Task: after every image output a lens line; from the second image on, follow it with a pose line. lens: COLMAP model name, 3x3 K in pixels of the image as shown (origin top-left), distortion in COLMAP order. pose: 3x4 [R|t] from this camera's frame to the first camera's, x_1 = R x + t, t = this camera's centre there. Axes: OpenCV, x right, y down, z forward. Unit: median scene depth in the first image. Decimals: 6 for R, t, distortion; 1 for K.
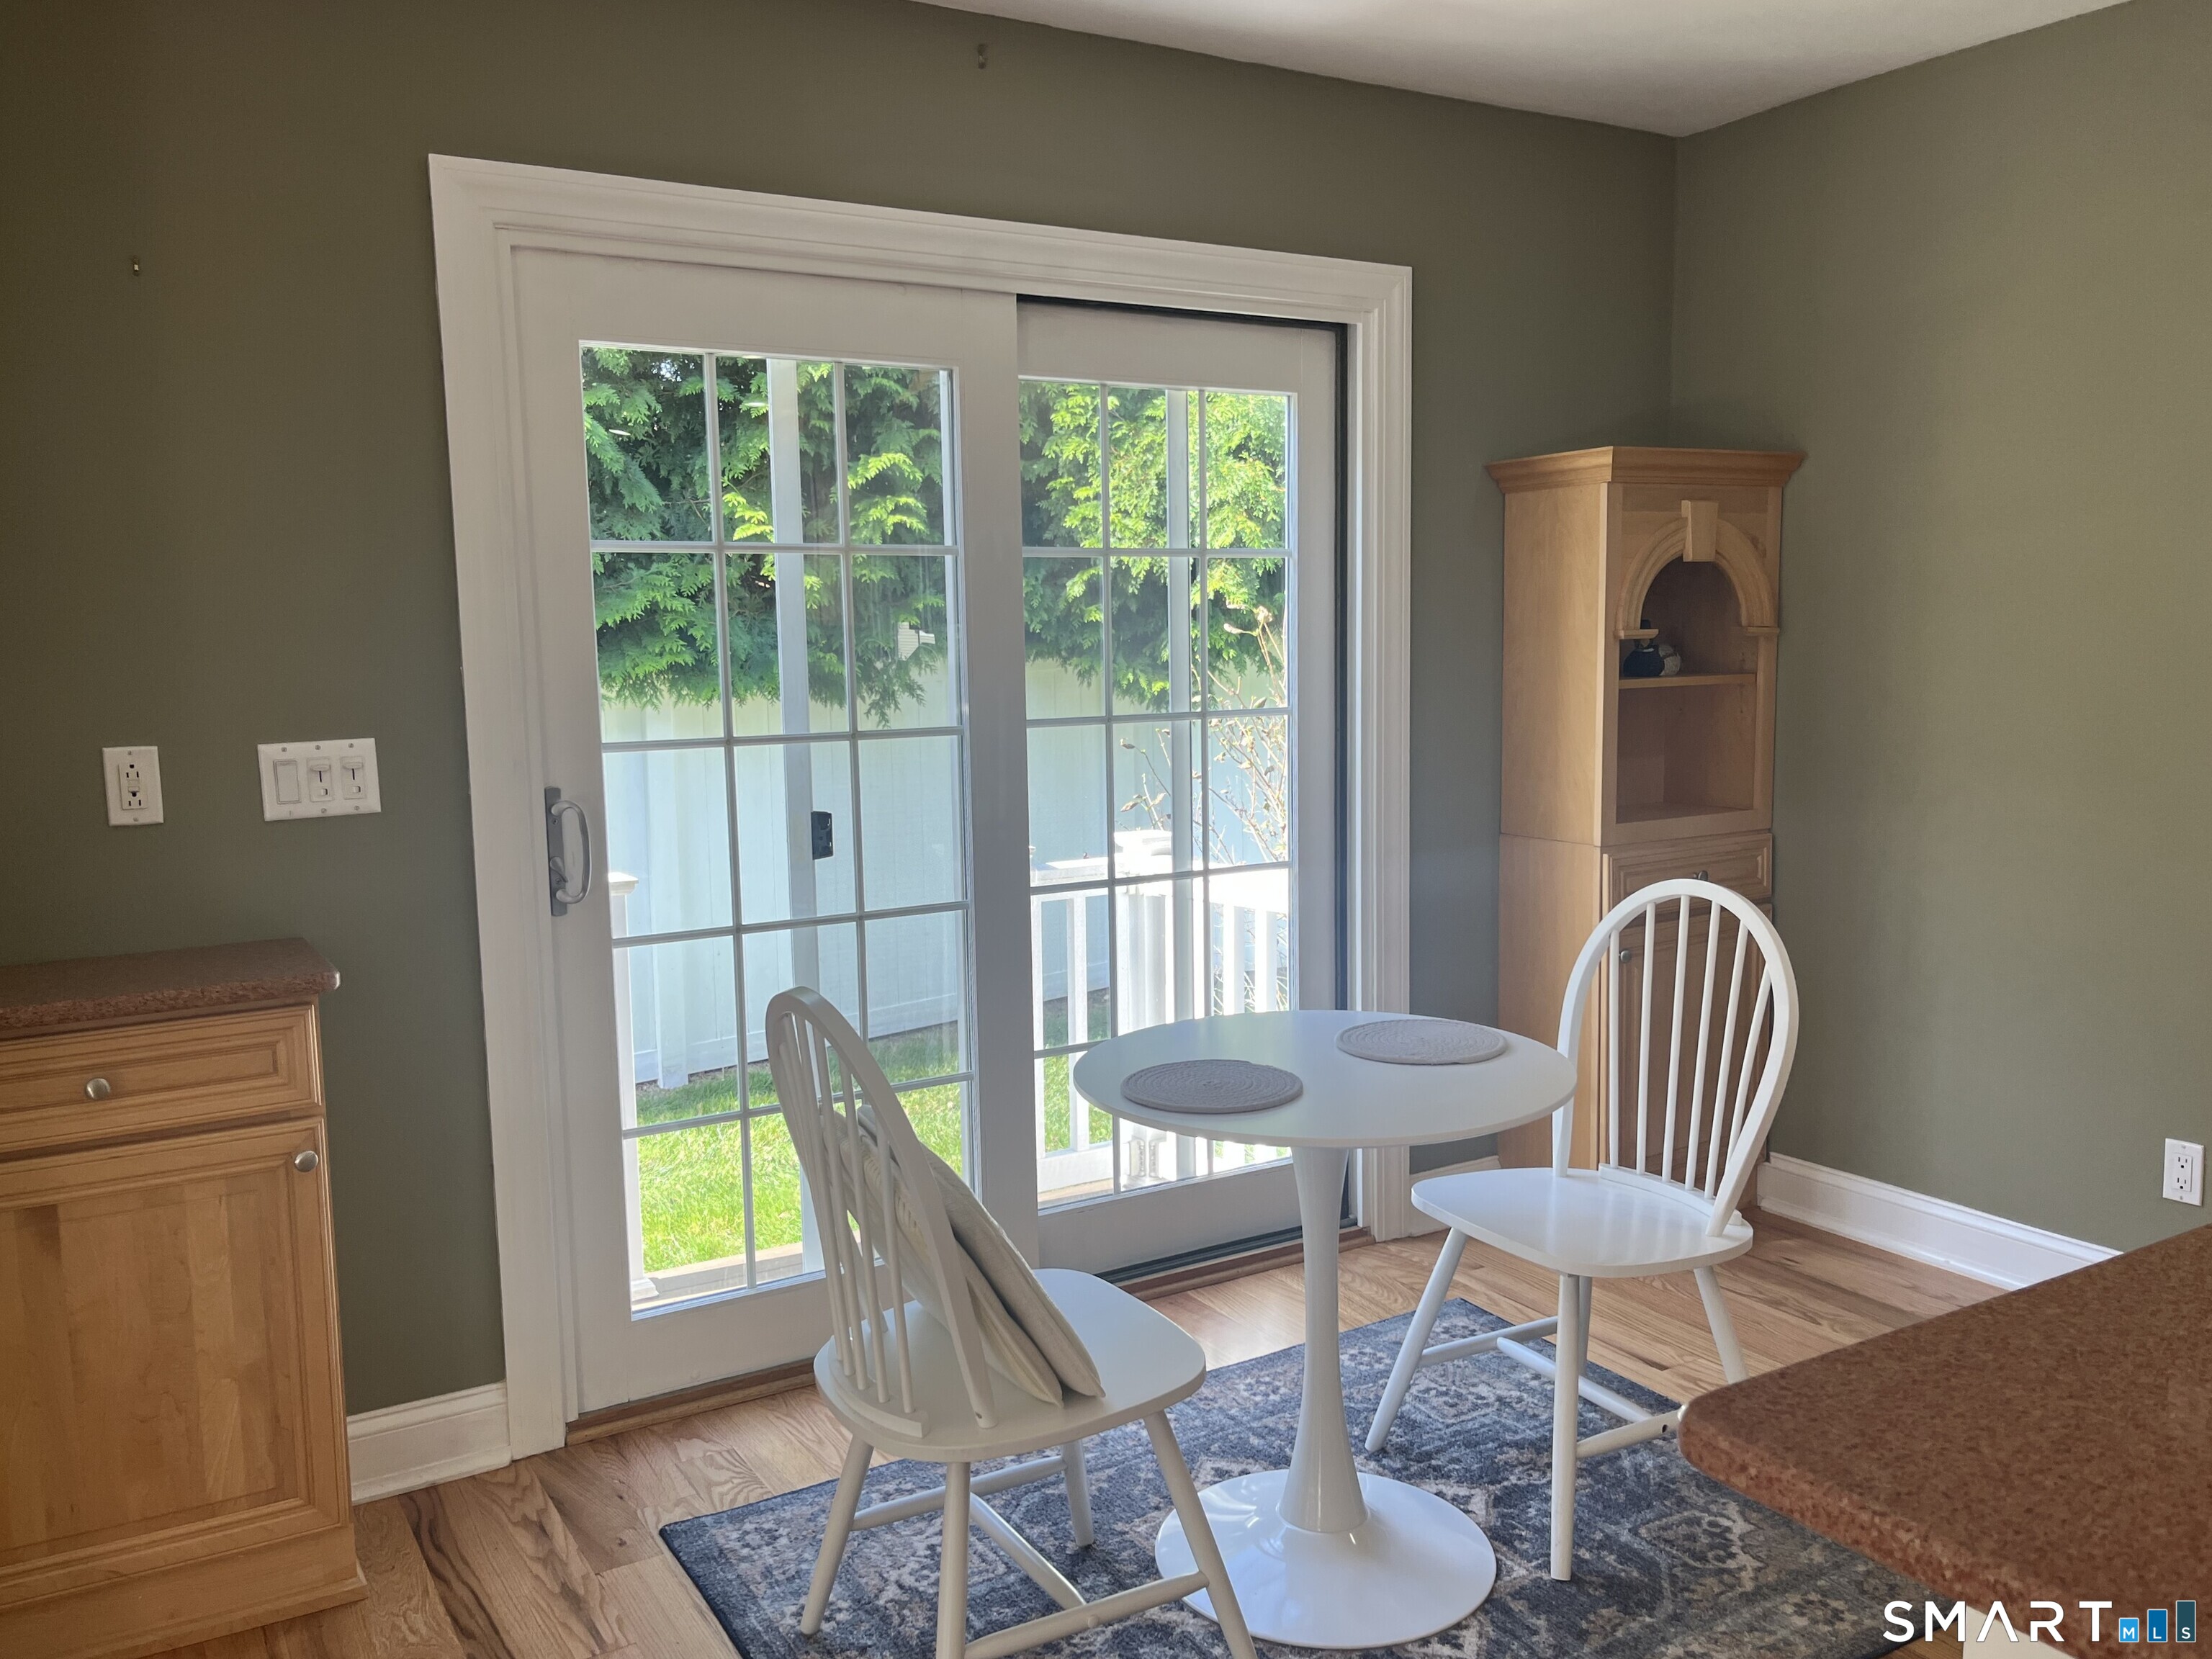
lens RADIAL K [[1753.1, 0, 1091.3], [0, 1753.1, 849.7], [0, 0, 1]] dist [0.007002, 0.008509]
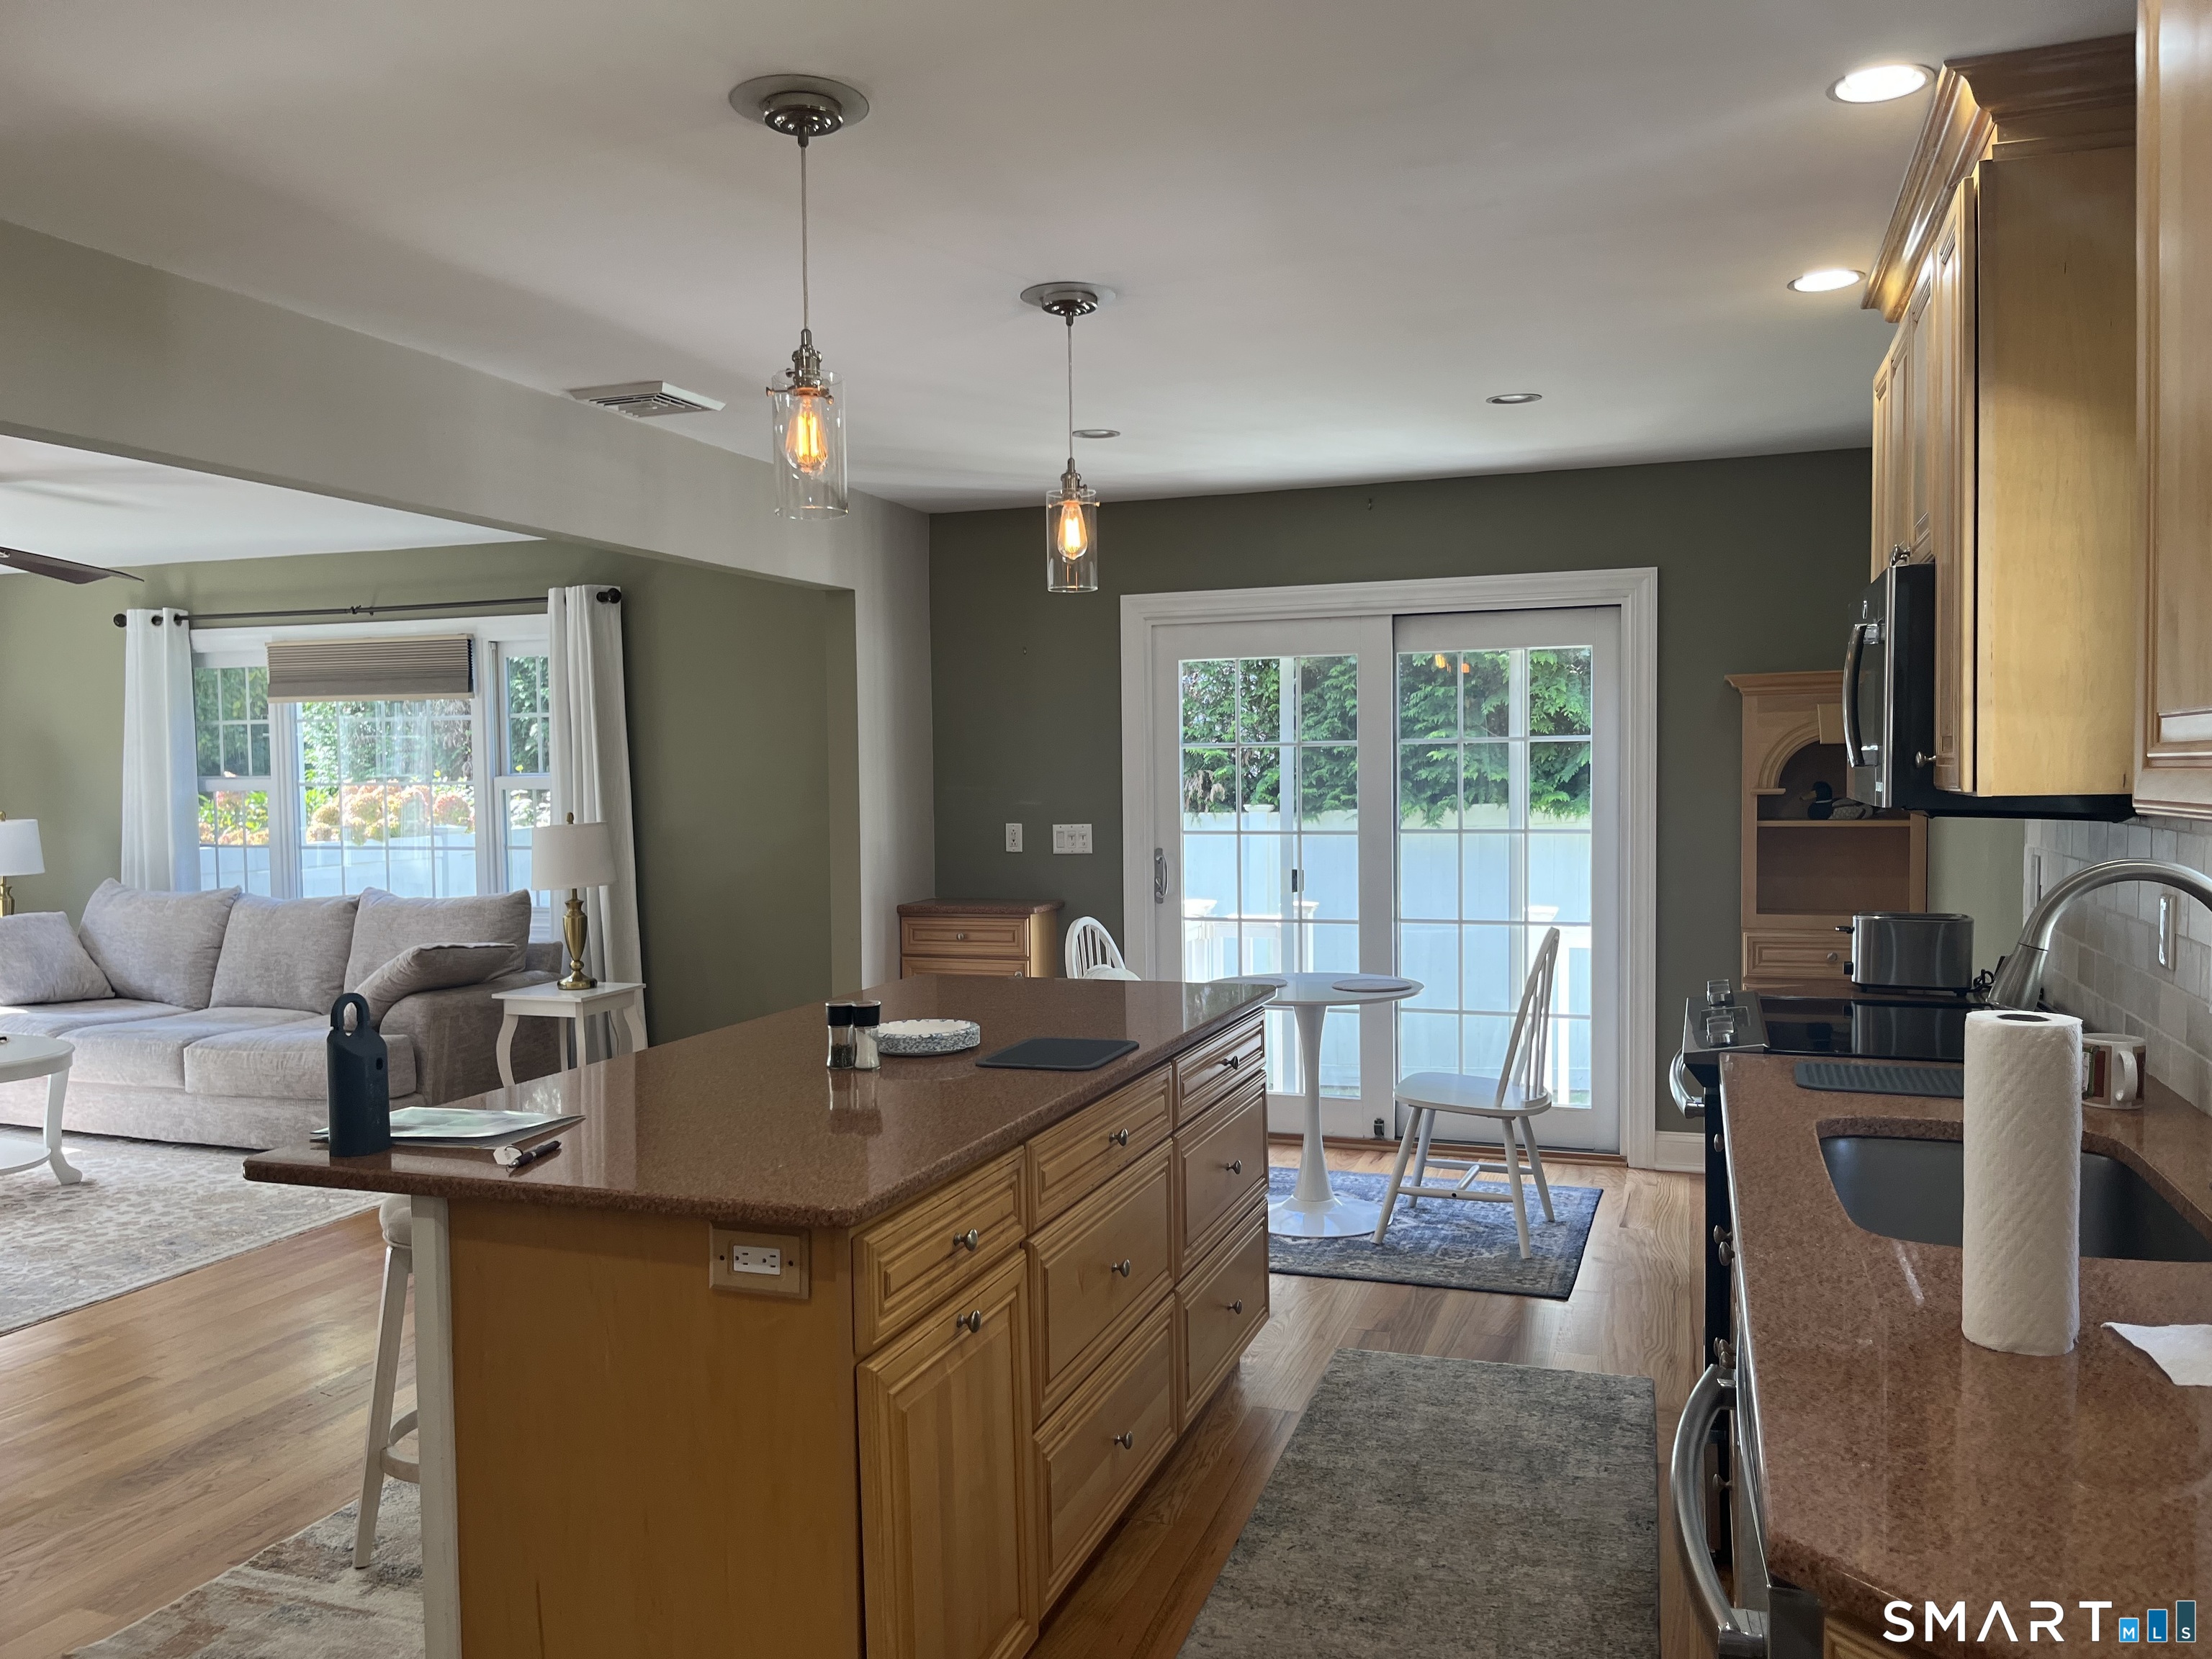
lens RADIAL K [[1753.1, 0, 1091.3], [0, 1753.1, 849.7], [0, 0, 1]] dist [0.007002, 0.008509]
pose [[0.626715, 0.048179, -0.777758, 1.292168], [-0.095493, 0.995313, -0.015292, 0.009938], [0.773376, 0.083854, 0.628378, -0.479983]]
